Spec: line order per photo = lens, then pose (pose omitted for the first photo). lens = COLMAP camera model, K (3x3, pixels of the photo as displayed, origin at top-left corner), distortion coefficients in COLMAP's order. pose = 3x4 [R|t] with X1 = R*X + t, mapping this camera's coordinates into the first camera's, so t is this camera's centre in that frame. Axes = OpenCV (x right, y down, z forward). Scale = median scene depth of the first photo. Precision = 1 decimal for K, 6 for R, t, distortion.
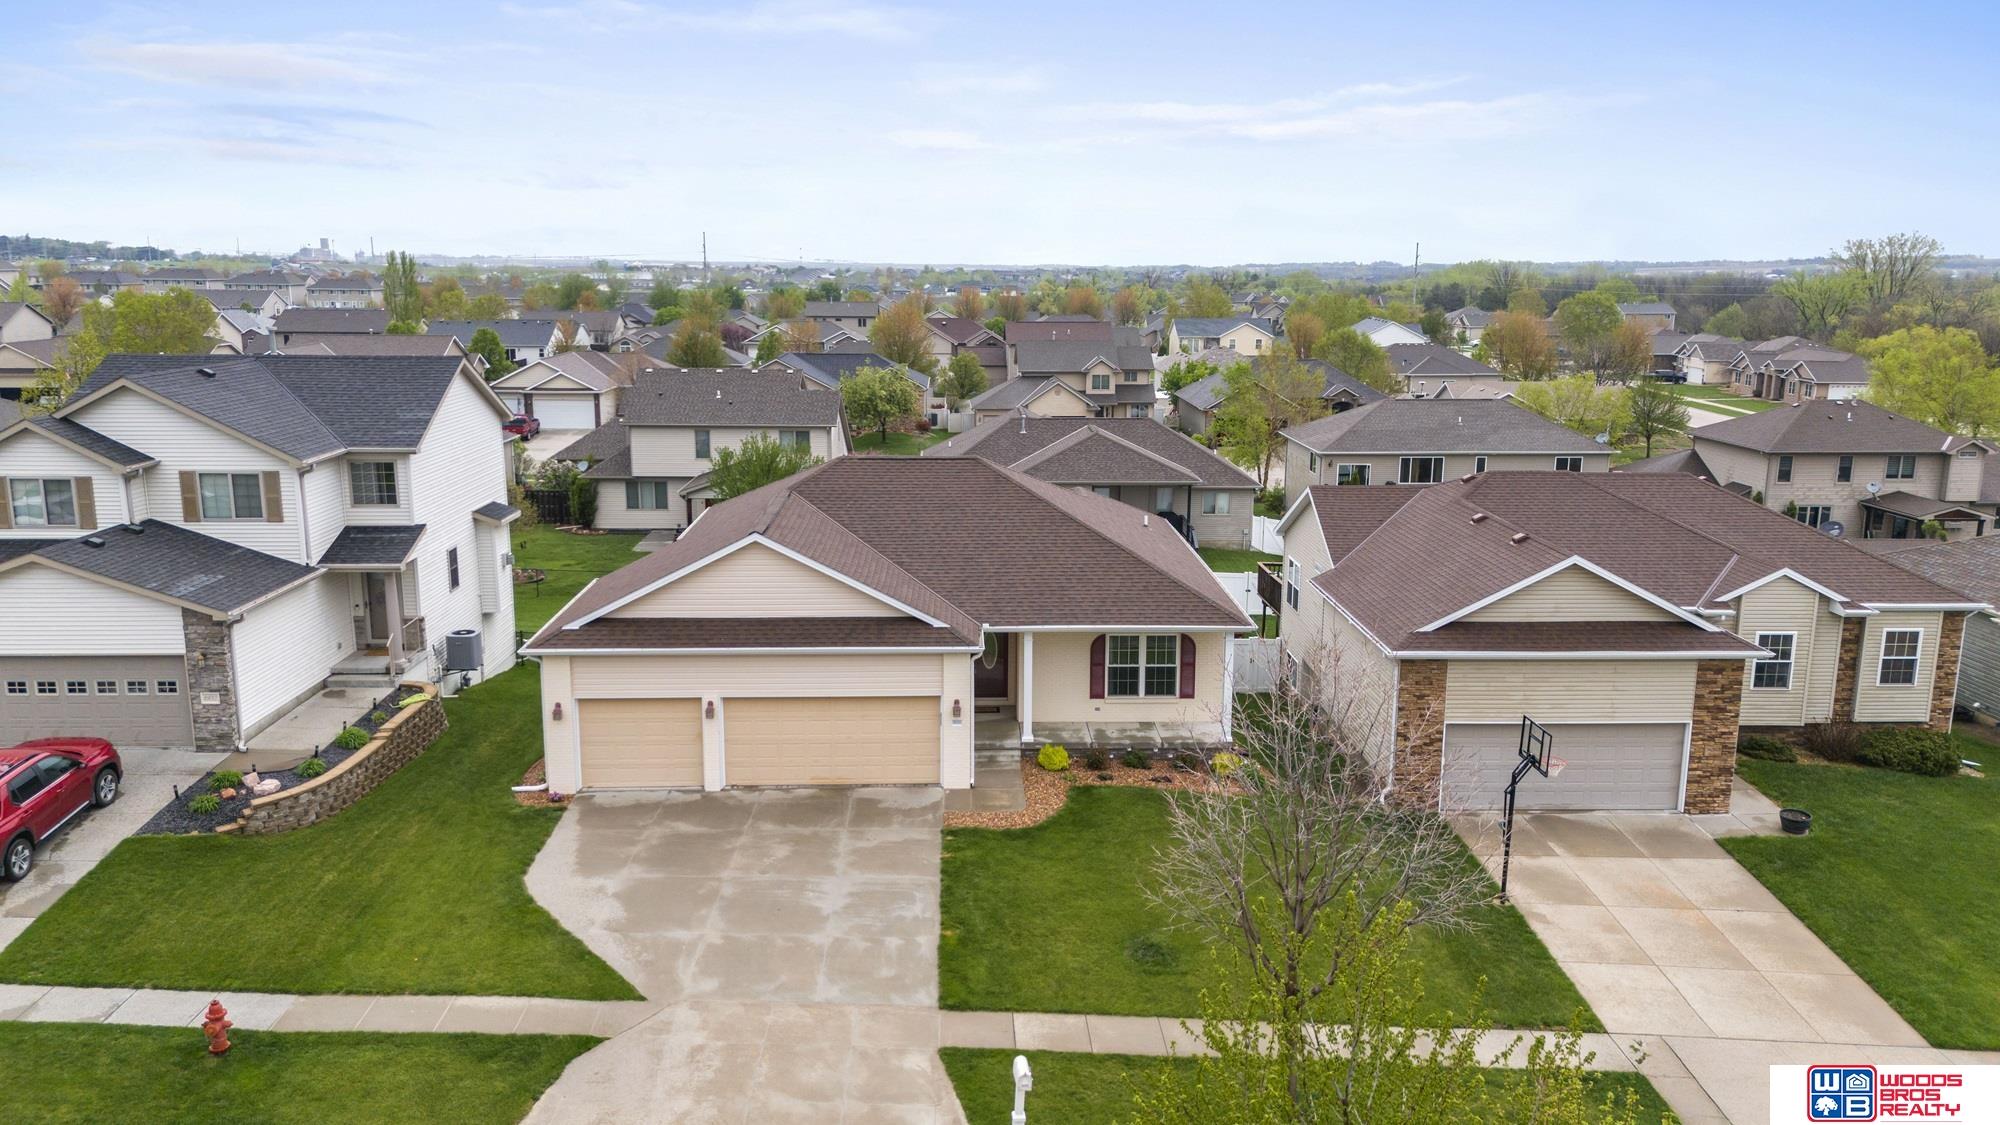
lens RADIAL K [[1466.4, 0, 967.2], [0, 1466.4, 556.9], [0, 0, 1]] dist [0.053903, -0.007813]
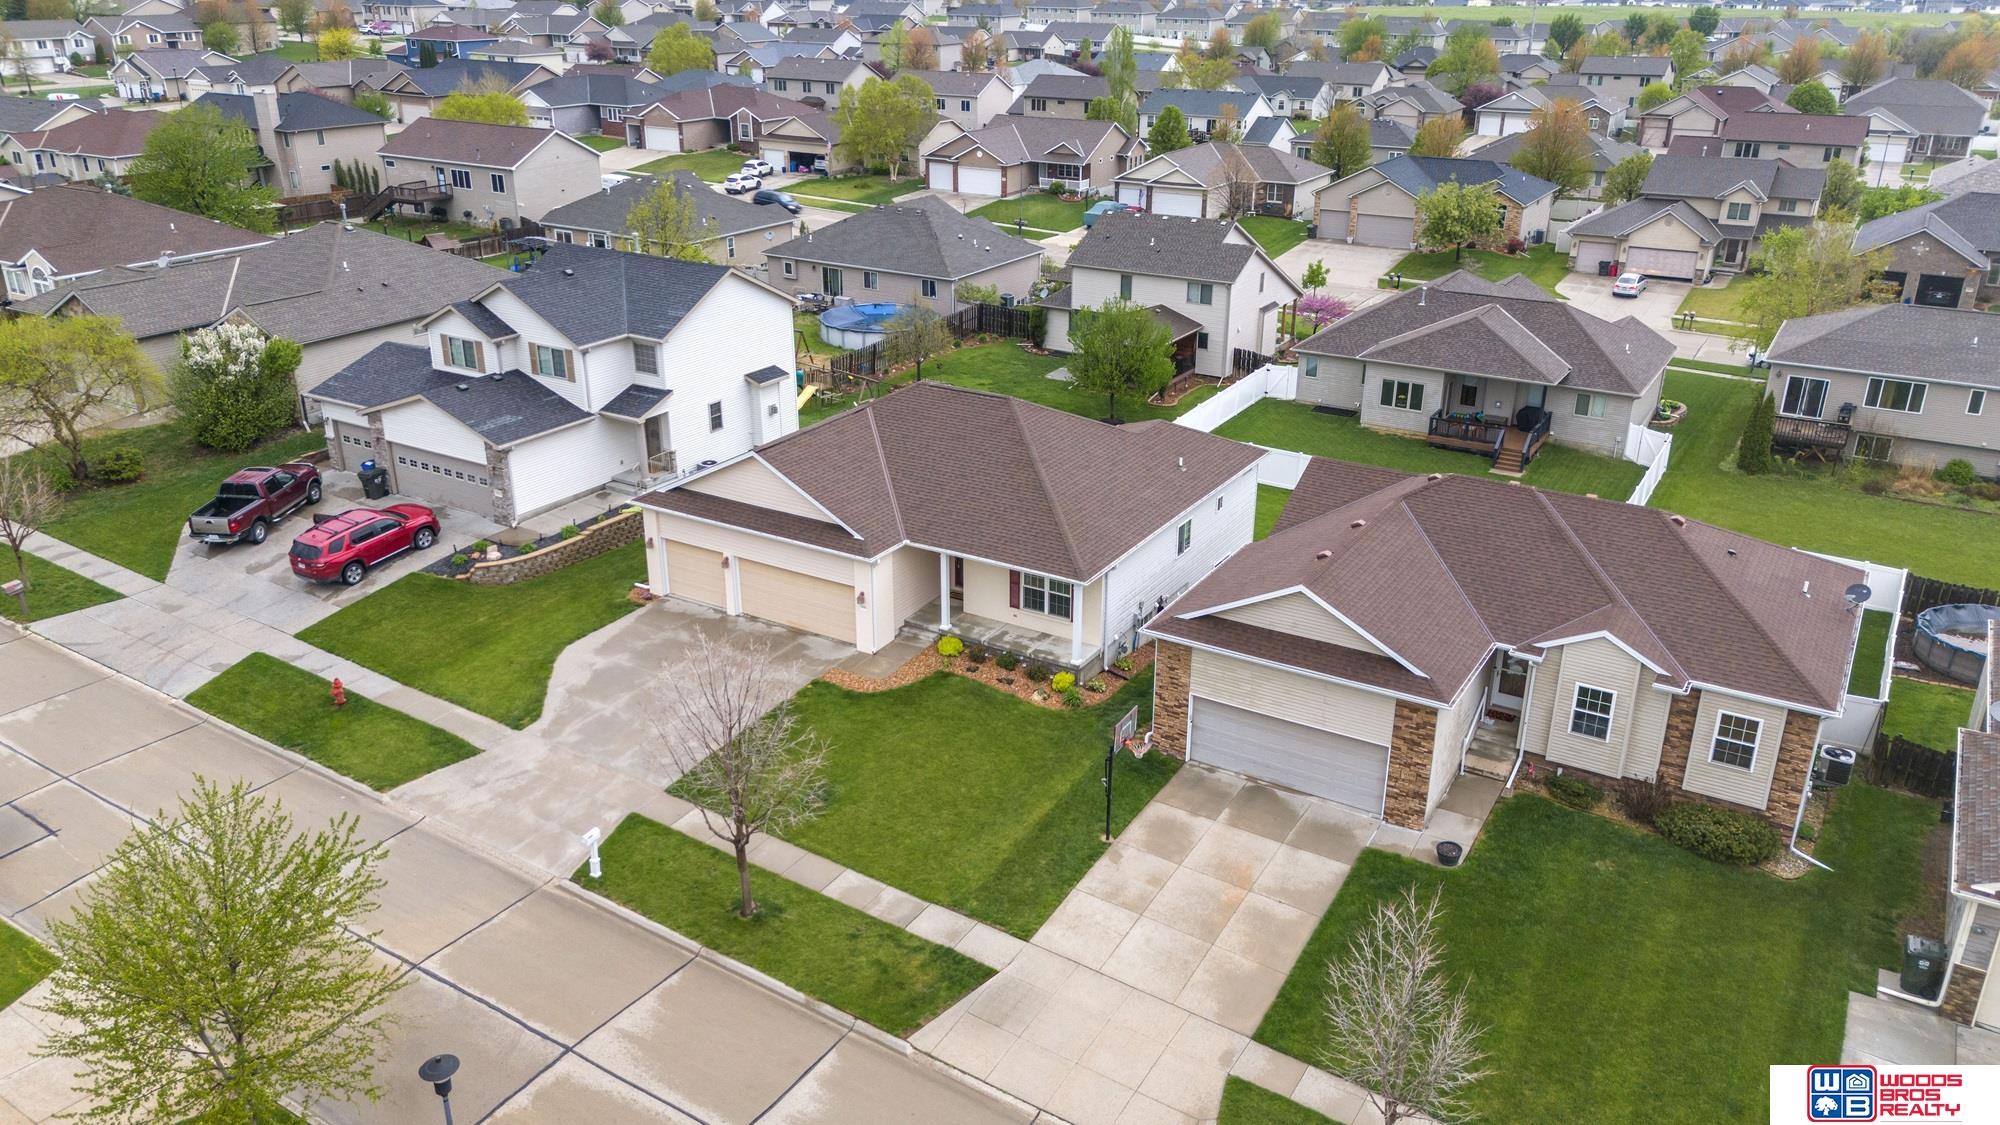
lens RADIAL K [[1466.4, 0, 967.2], [0, 1466.4, 556.9], [0, 0, 1]] dist [0.053903, -0.007813]
pose [[0.834698, 0.202854, -0.511986, 0.753371], [-0.102677, 0.970710, 0.217210, -0.237604], [0.541052, -0.128736, 0.831078, -0.091086]]
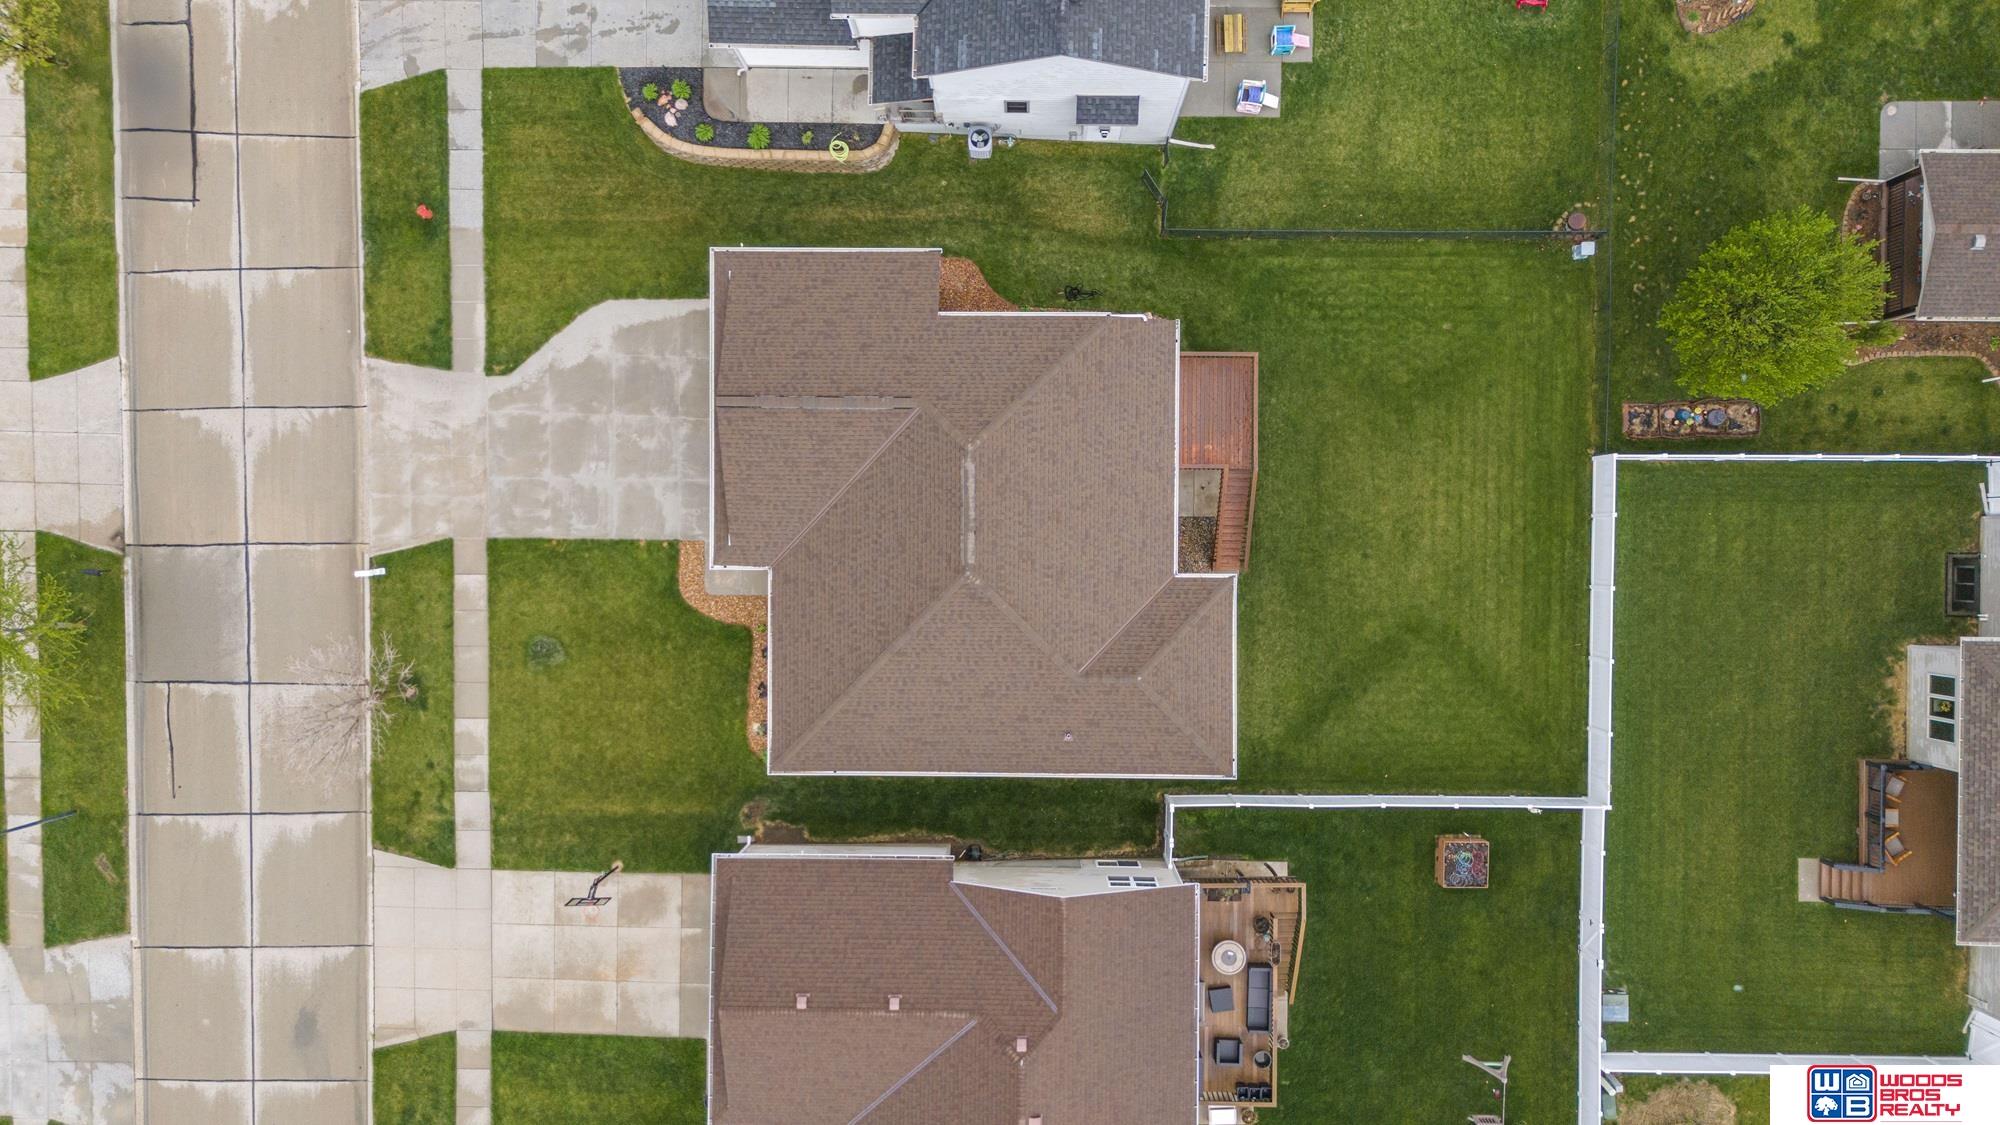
lens RADIAL K [[1466.4, 0, 967.2], [0, 1466.4, 556.9], [0, 0, 1]] dist [0.053903, -0.007813]
pose [[-0.028385, 0.999537, -0.010953, 0.007902], [-0.175127, 0.005815, 0.984529, -1.318565], [0.984137, 0.029864, 0.174880, 0.946072]]
